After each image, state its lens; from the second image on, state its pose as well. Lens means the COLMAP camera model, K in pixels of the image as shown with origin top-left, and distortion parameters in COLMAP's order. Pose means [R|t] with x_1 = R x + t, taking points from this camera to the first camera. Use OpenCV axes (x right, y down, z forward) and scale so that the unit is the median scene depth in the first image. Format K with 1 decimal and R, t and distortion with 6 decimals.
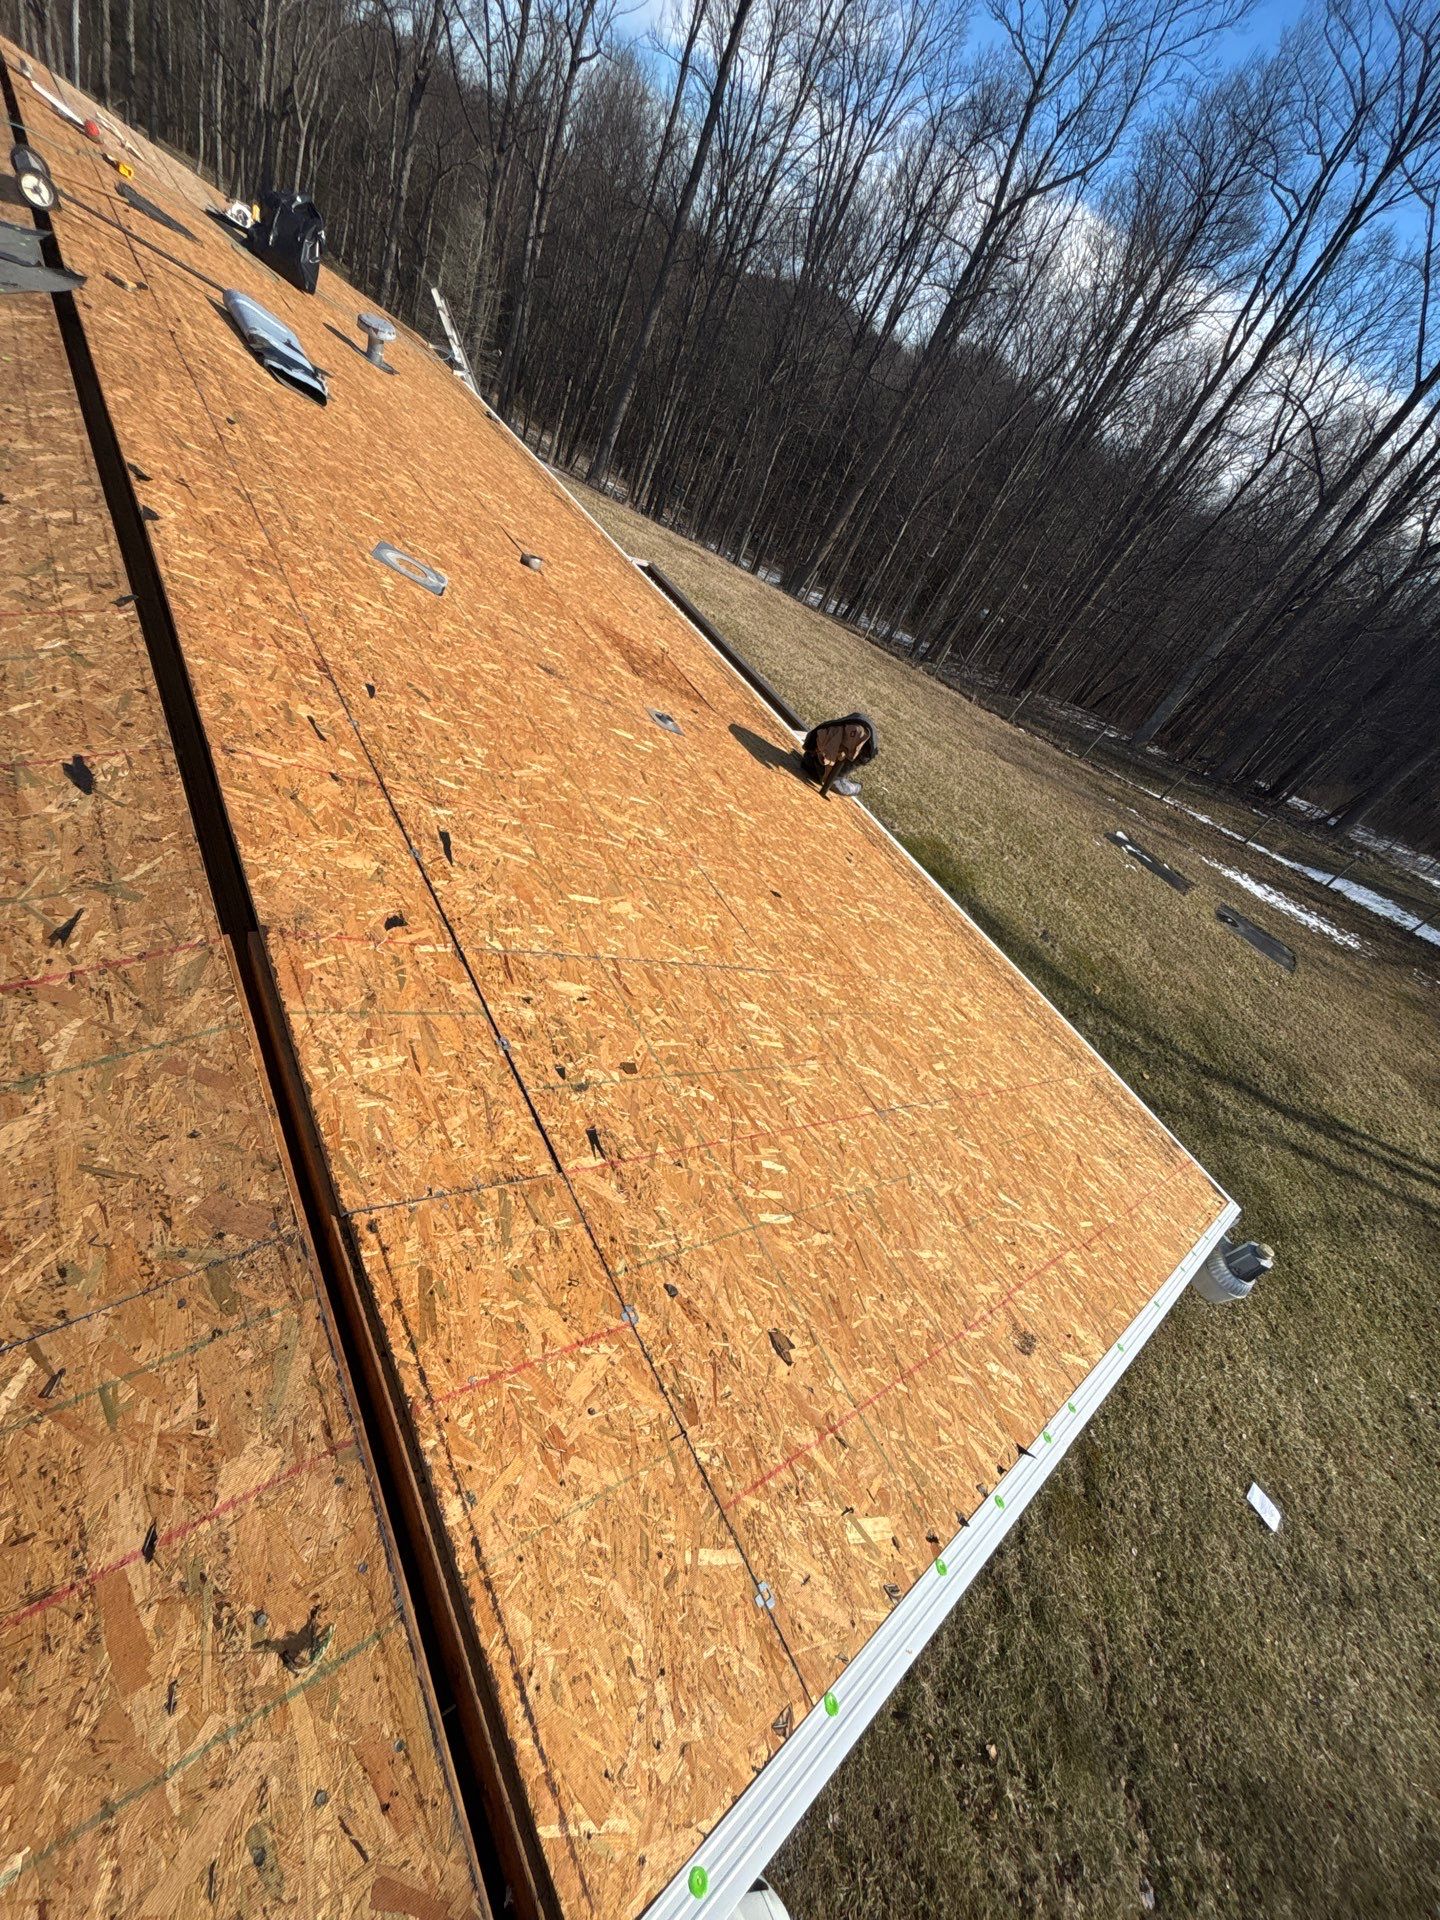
lens RADIAL K [[763.9, 0, 713.6], [0, 763.9, 962.2], [0, 0, 1]] dist [-0.000404, 0.000593]
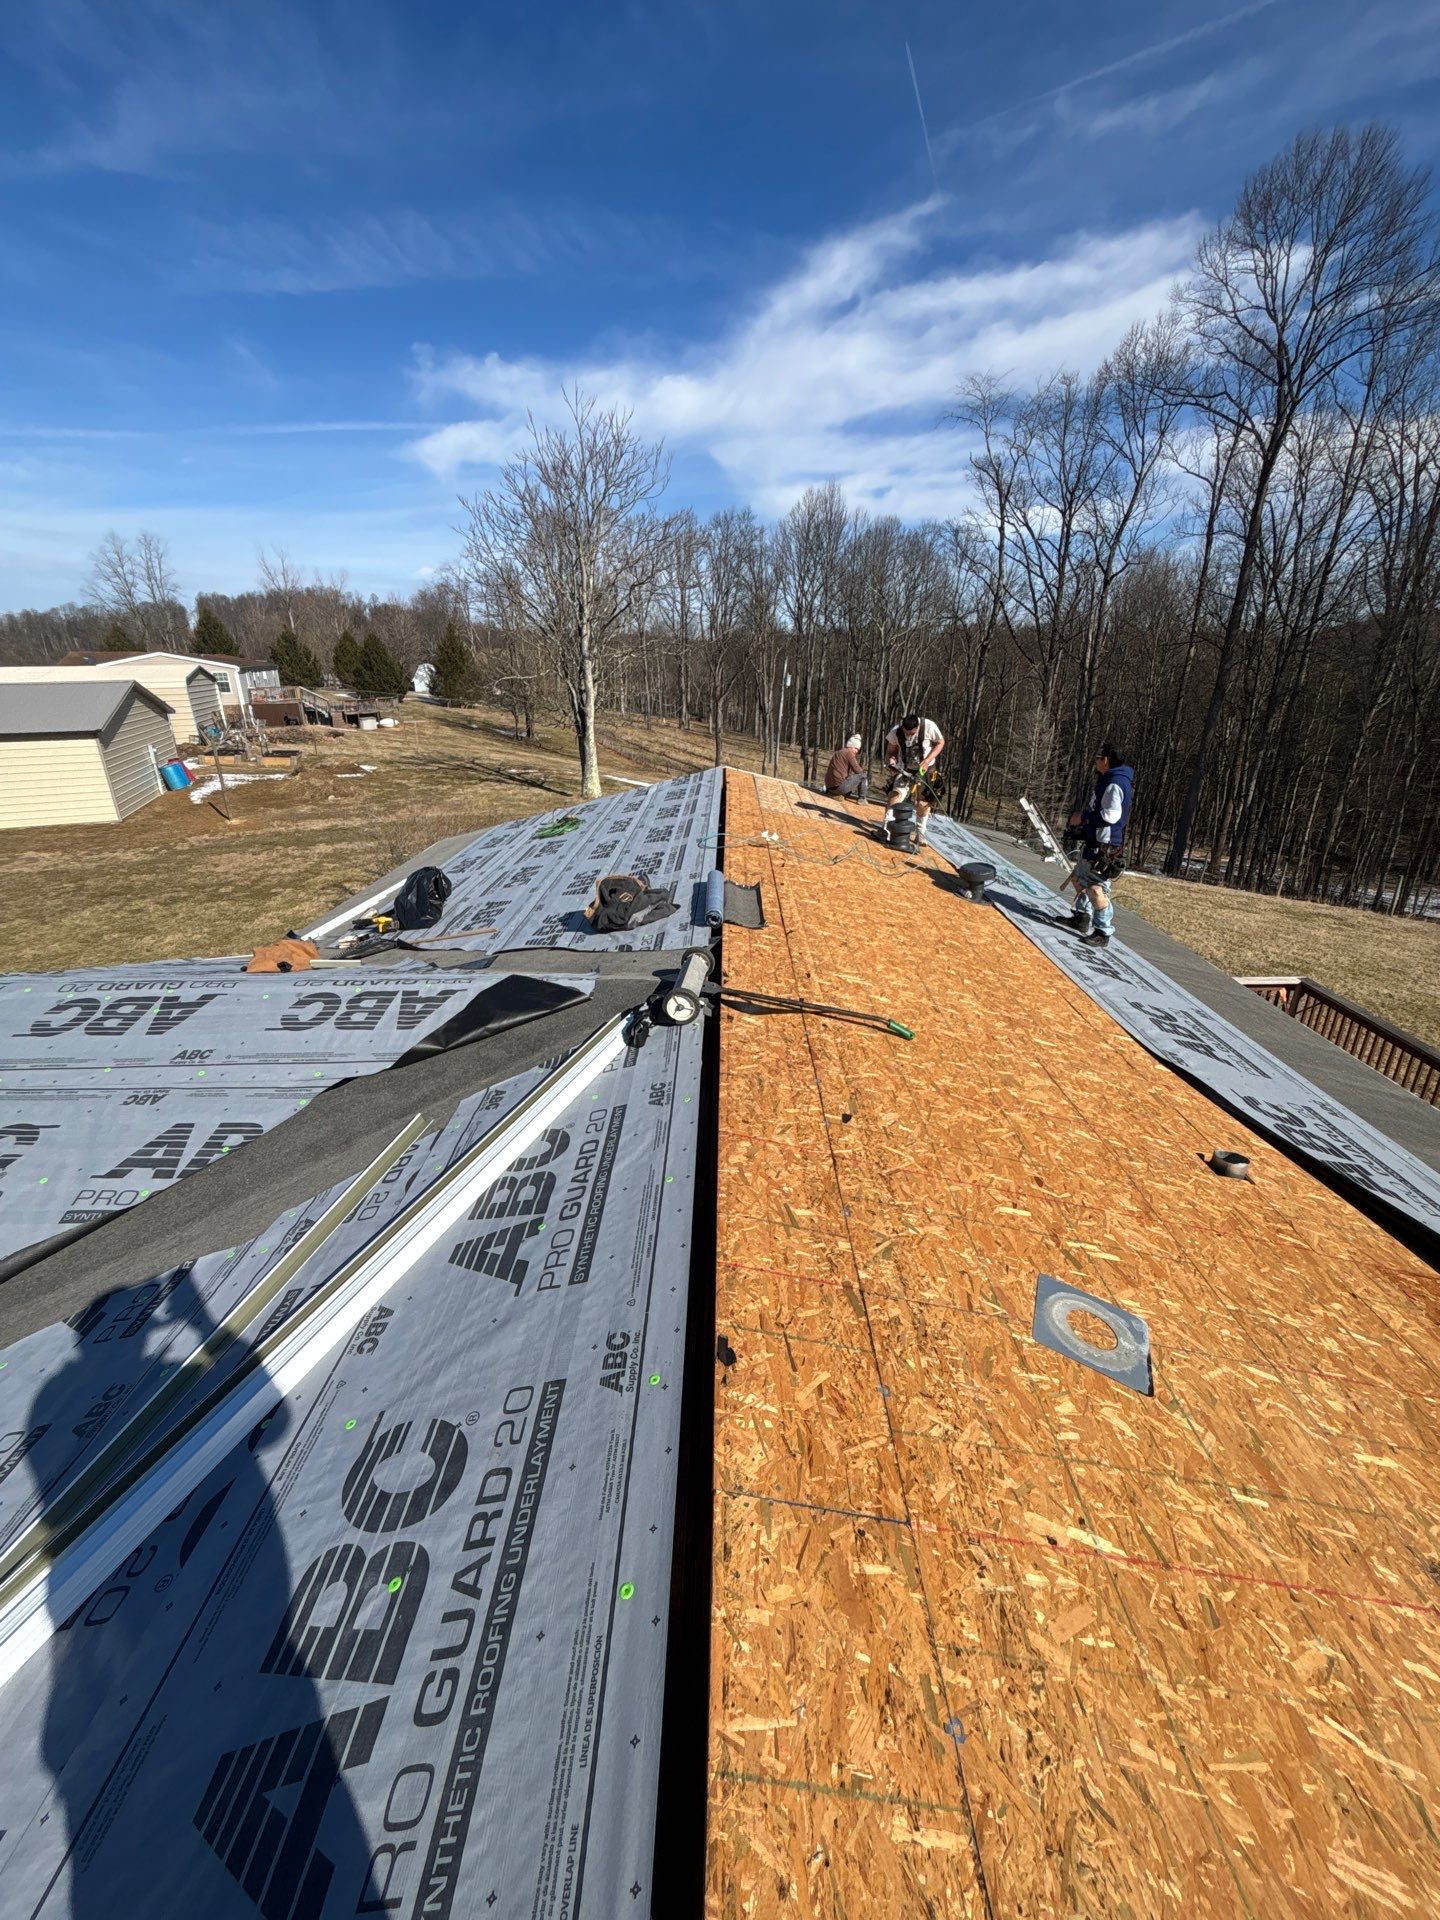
lens RADIAL K [[763.9, 0, 717.4], [0, 763.9, 962.3], [0, 0, 1]] dist [-0.000404, 0.000593]
pose [[0.757865, -0.193903, -0.622930, -0.061289], [-0.114059, 0.900728, -0.419142, -0.164025], [0.642363, 0.388704, 0.660514, 0.095492]]
